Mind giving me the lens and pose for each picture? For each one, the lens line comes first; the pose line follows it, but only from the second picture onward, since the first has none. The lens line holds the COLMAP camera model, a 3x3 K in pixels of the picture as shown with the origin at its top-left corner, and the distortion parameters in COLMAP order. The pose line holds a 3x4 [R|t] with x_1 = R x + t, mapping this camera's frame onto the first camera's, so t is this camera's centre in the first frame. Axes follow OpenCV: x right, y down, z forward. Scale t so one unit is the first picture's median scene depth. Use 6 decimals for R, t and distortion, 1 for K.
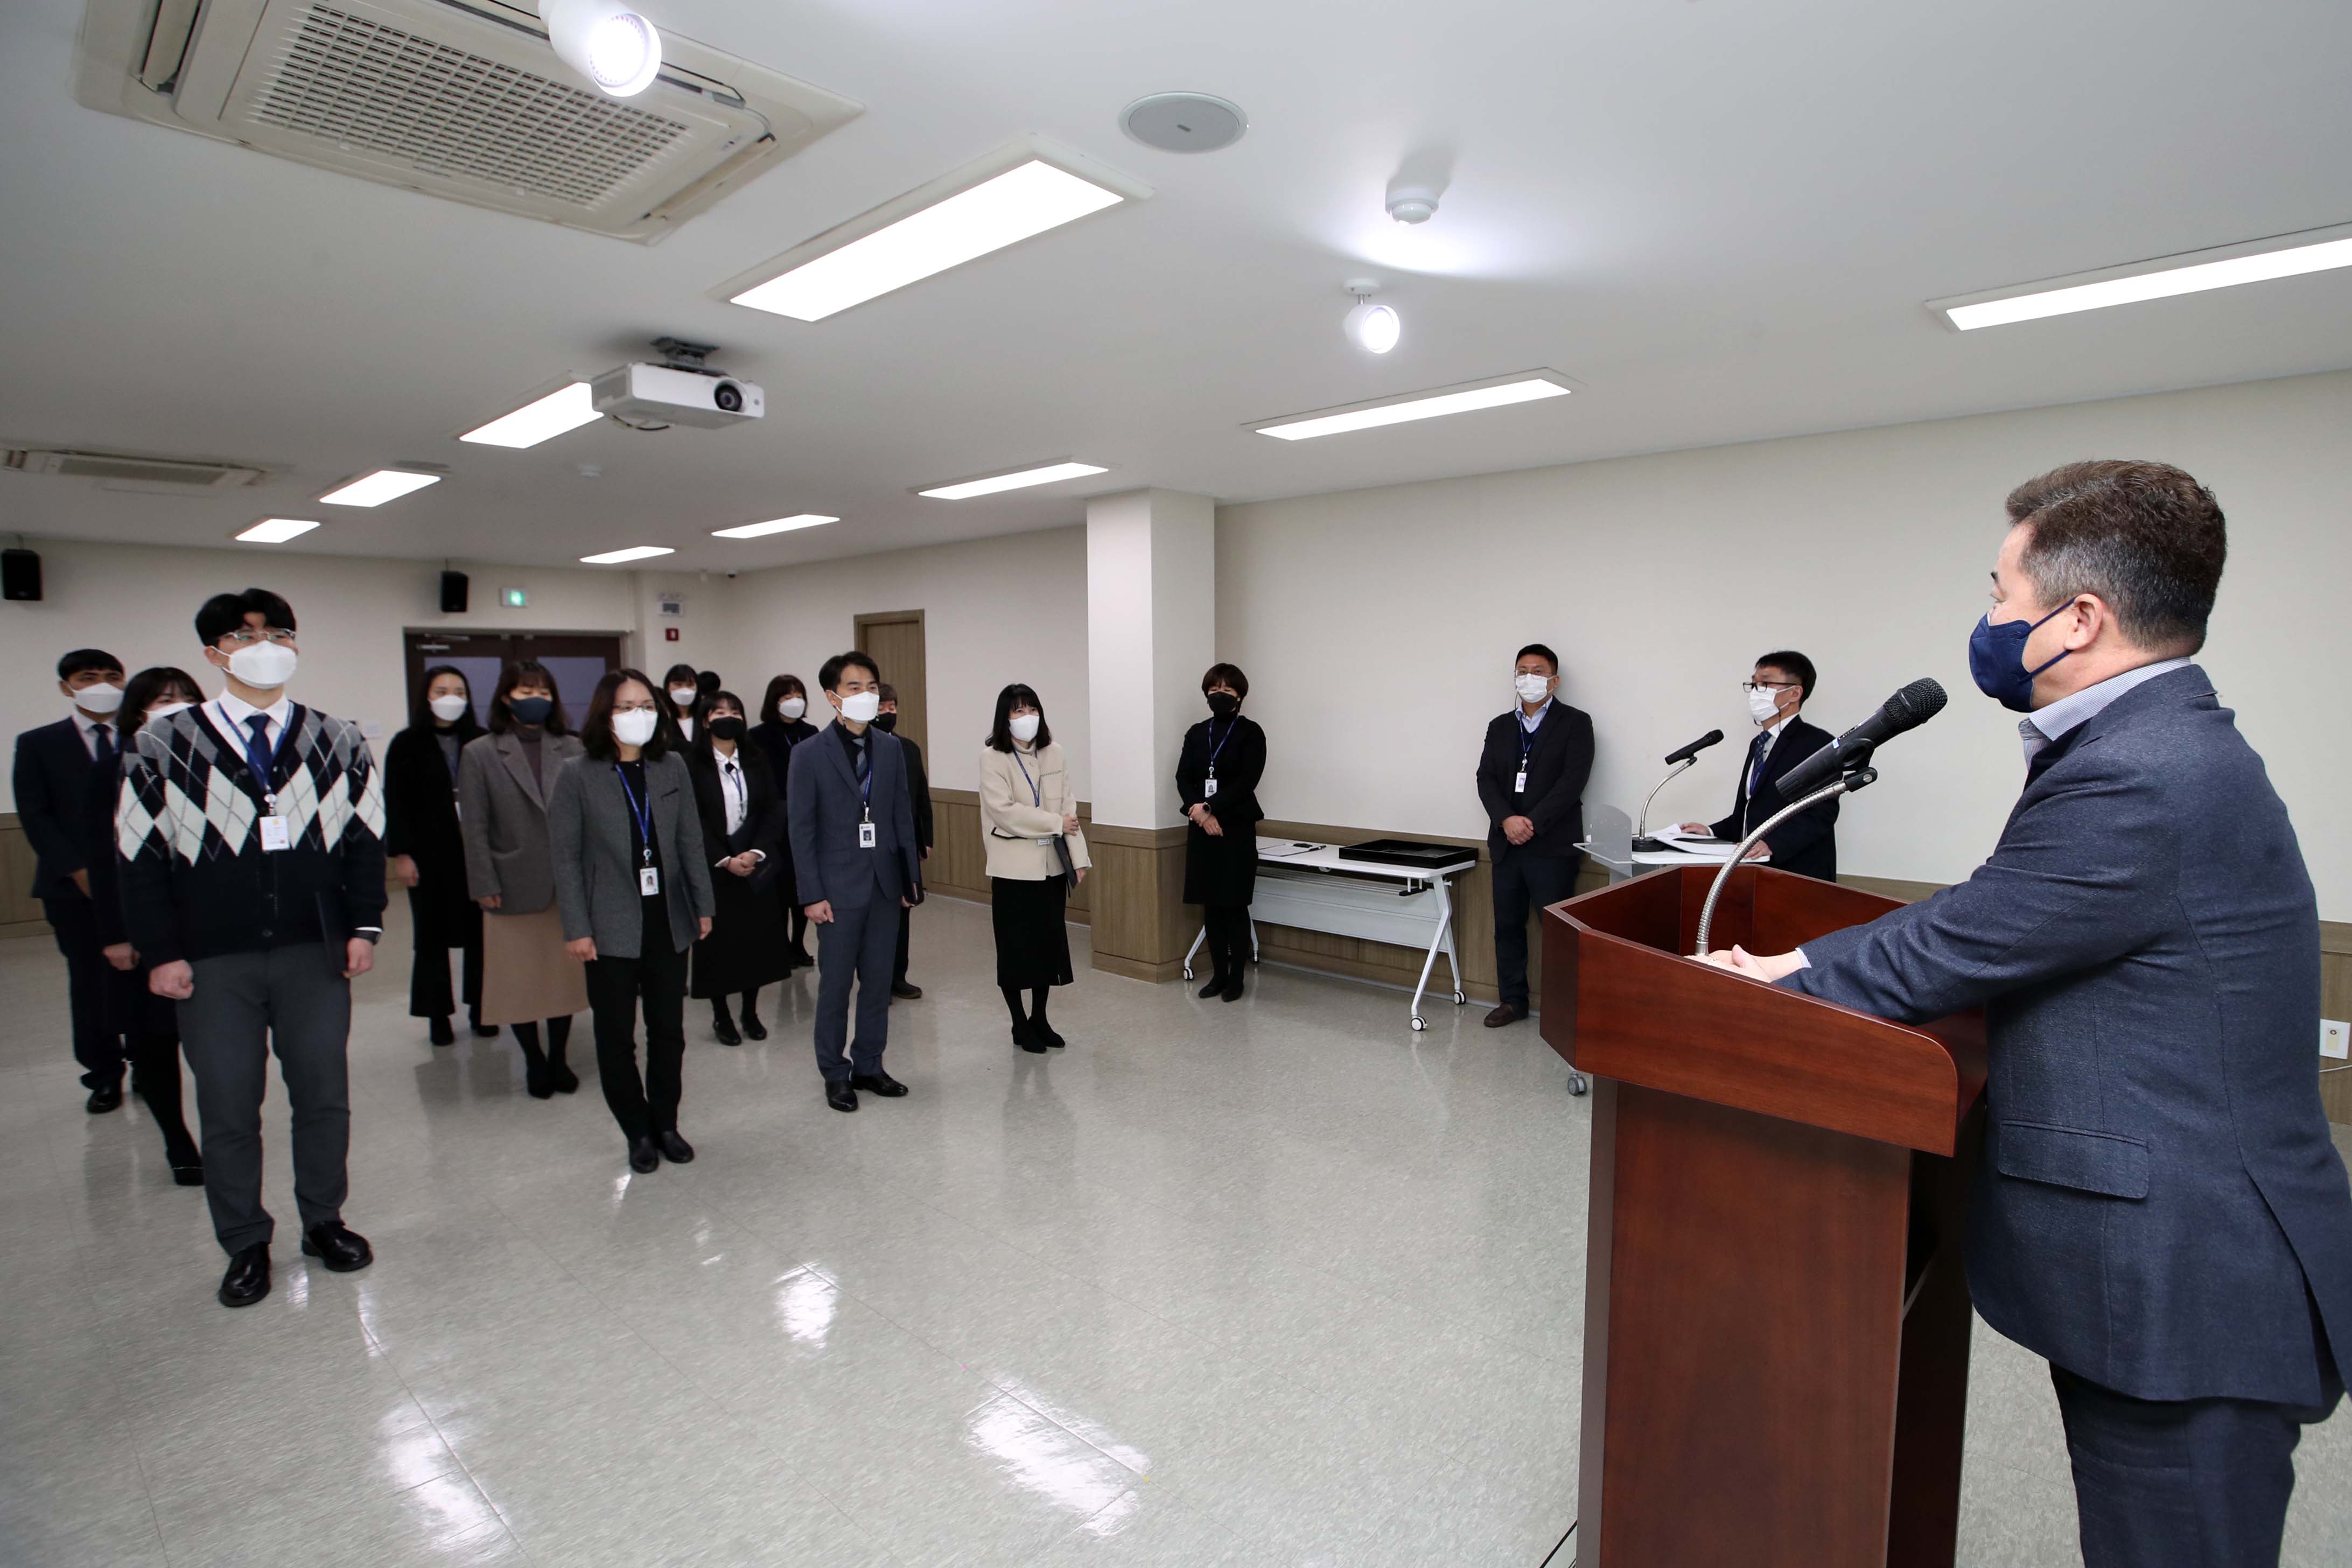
lens RADIAL K [[1119.1, 0, 1177.0], [0, 1119.1, 776.6], [0, 0, 1]] dist [0.022855, 0.000154]
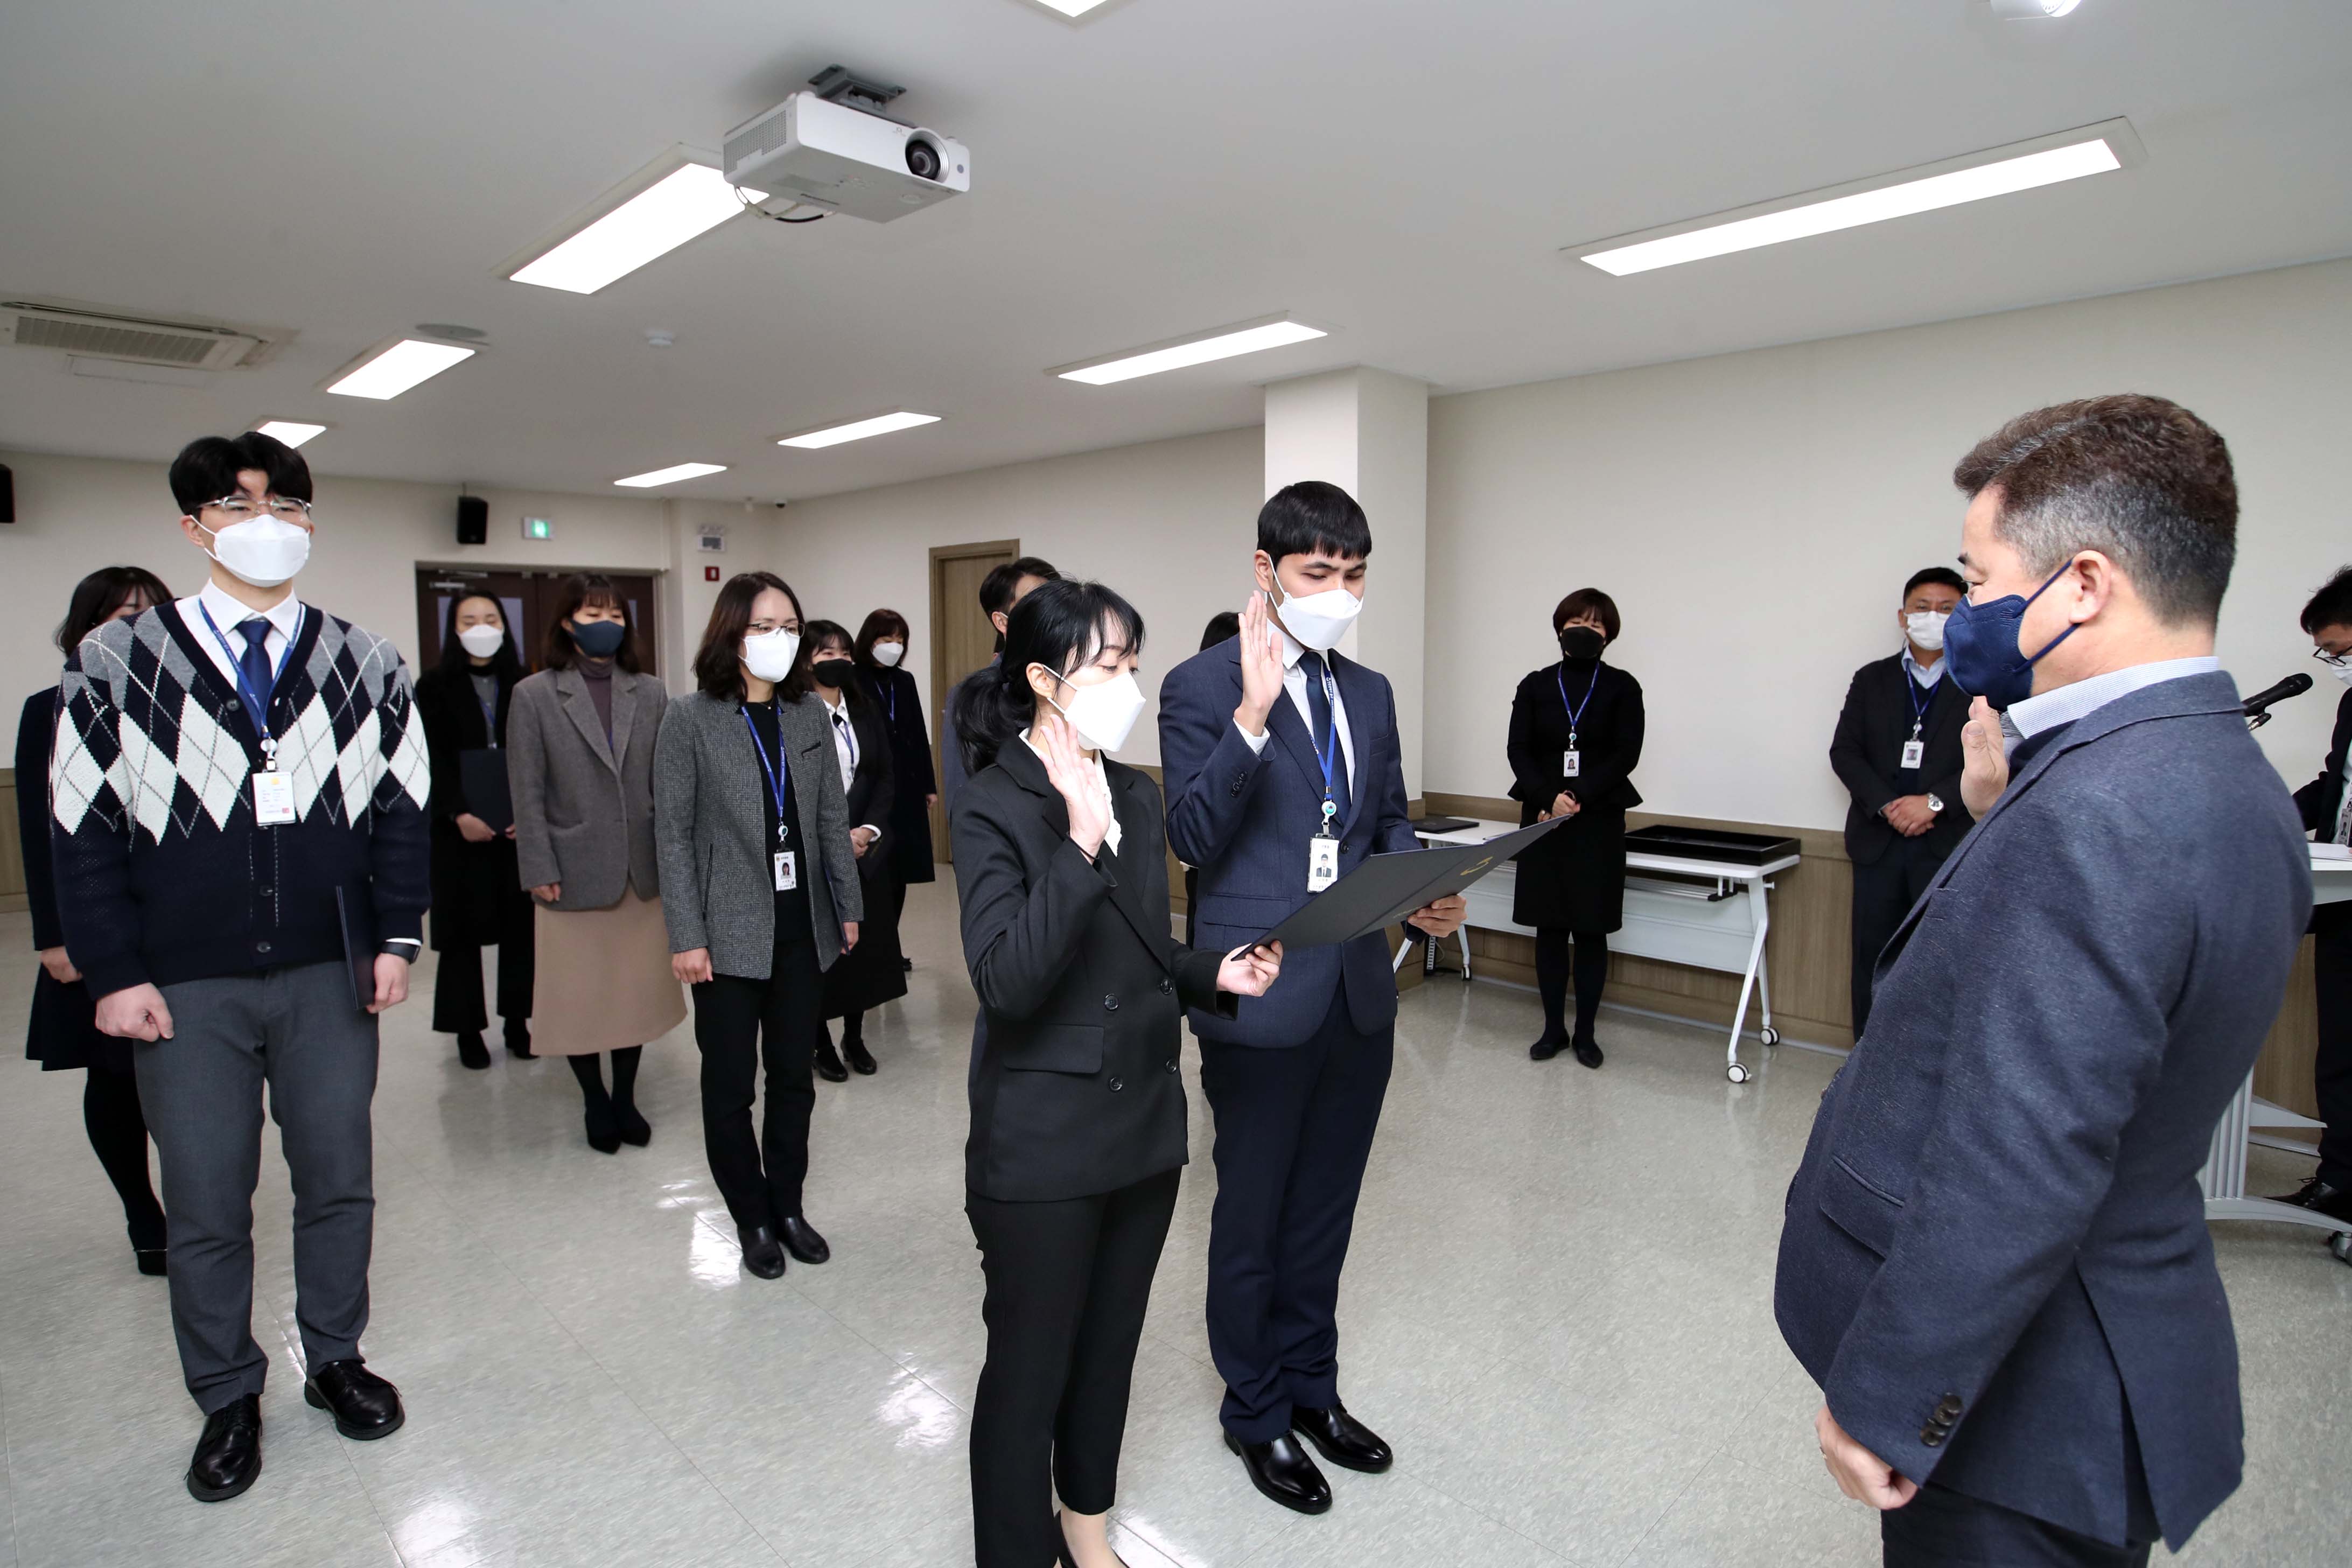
lens RADIAL K [[1276.8, 0, 1185.2], [0, 1276.8, 748.1], [0, 0, 1]] dist [0.022191, 0.003905]
pose [[0.998443, 0.010961, -0.054699, -0.162882], [-0.010914, 0.999940, 0.001154, 0.011184], [0.054708, -0.000555, 0.998502, 0.200538]]
